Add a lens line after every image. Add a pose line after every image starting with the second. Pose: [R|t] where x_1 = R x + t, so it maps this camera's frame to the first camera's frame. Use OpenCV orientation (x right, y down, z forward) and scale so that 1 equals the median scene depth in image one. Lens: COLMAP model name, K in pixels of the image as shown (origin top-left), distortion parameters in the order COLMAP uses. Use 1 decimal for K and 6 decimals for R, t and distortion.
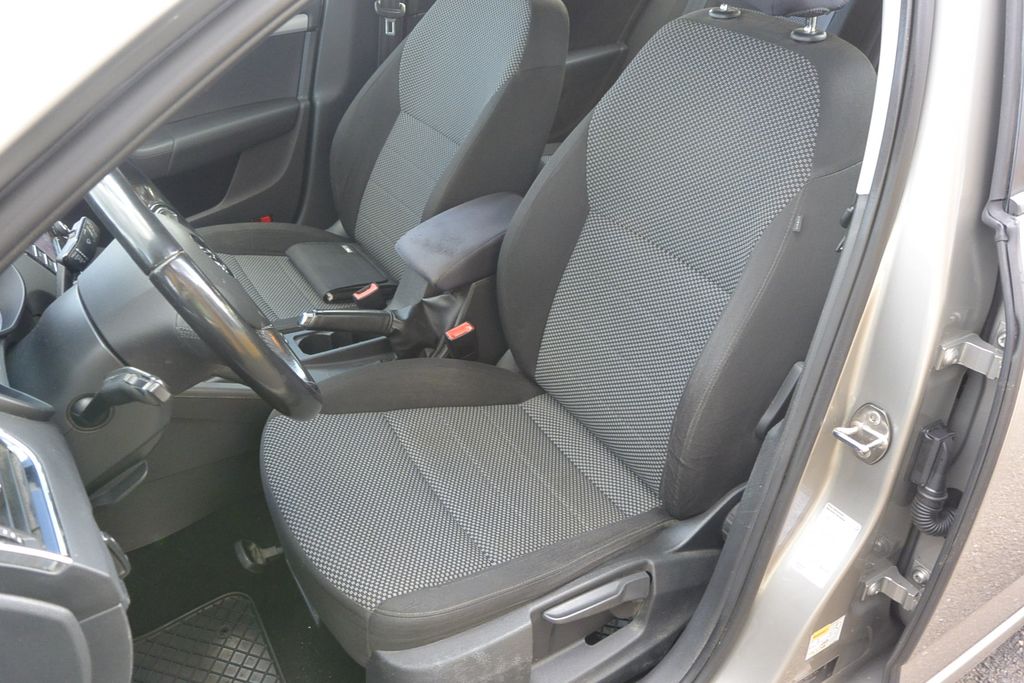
lens RADIAL K [[844.0, 0, 511.5], [0, 844.0, 336.9], [0, 0, 1]] dist [-0.006127, 0.020547]
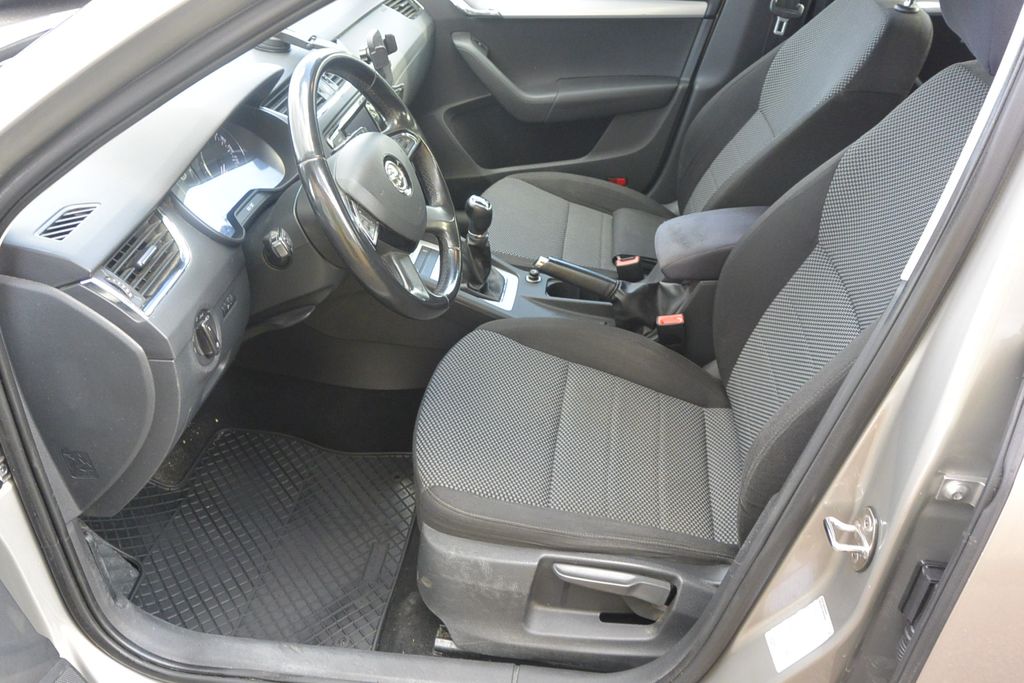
lens RADIAL K [[844.0, 0, 510.9], [0, 844.0, 345.7], [0, 0, 1]] dist [-0.006127, 0.020547]
pose [[0.784918, 0.348202, -0.512503, 0.325516], [-0.331323, 0.934835, 0.127707, -0.044275], [0.523573, 0.069565, 0.849136, 0.008038]]
